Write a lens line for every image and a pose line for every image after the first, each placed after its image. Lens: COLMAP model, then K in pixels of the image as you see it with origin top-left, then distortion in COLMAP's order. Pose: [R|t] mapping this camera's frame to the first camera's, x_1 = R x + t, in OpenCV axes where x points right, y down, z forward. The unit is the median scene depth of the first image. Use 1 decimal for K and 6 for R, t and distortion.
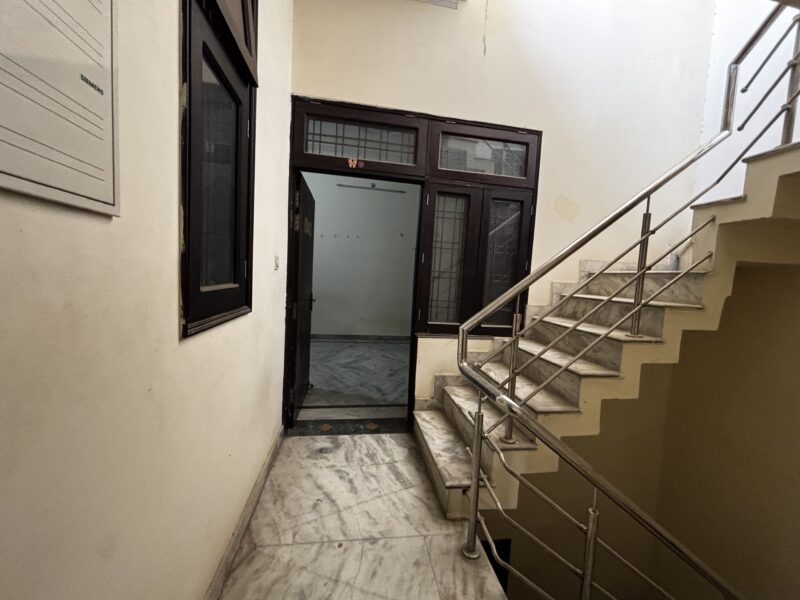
lens RADIAL K [[323.1, 0, 395.8], [0, 323.1, 298.0], [0, 0, 1]] dist [-0.000023, -0.000046]
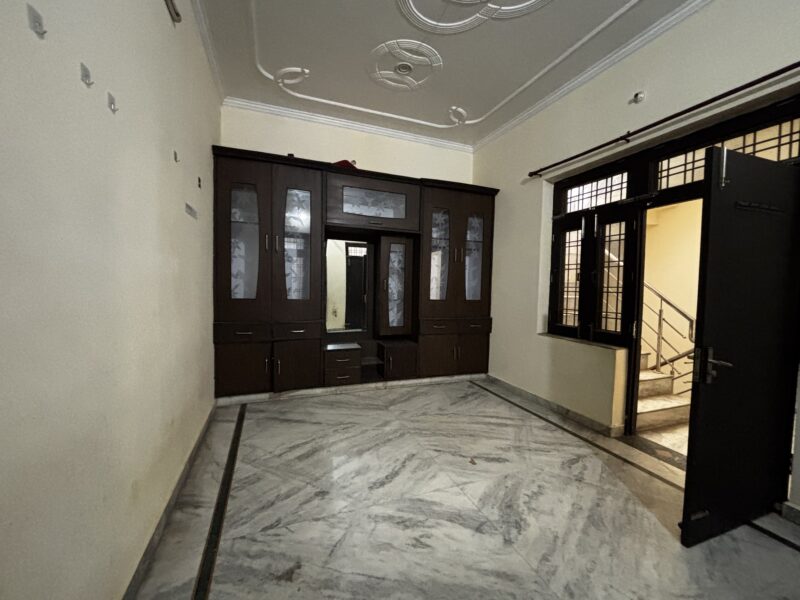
lens RADIAL K [[323.1, 0, 395.8], [0, 323.1, 298.0], [0, 0, 1]] dist [-0.000023, -0.000046]
pose [[-0.203288, -0.106917, 0.973264, -0.889744], [0.042009, 0.992152, 0.117766, -0.236101], [-0.978217, 0.064826, -0.197201, 2.151369]]
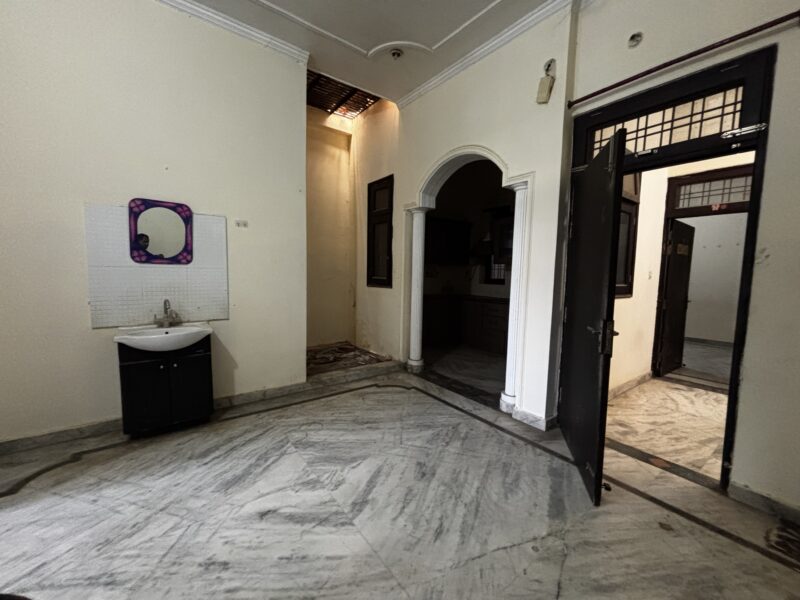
lens RADIAL K [[323.1, 0, 395.8], [0, 323.1, 298.0], [0, 0, 1]] dist [-0.000023, -0.000046]
pose [[0.456592, 0.019845, -0.889455, 0.525432], [-0.064930, 0.997828, -0.011067, 0.116654], [0.887304, 0.062805, 0.456889, -0.968870]]
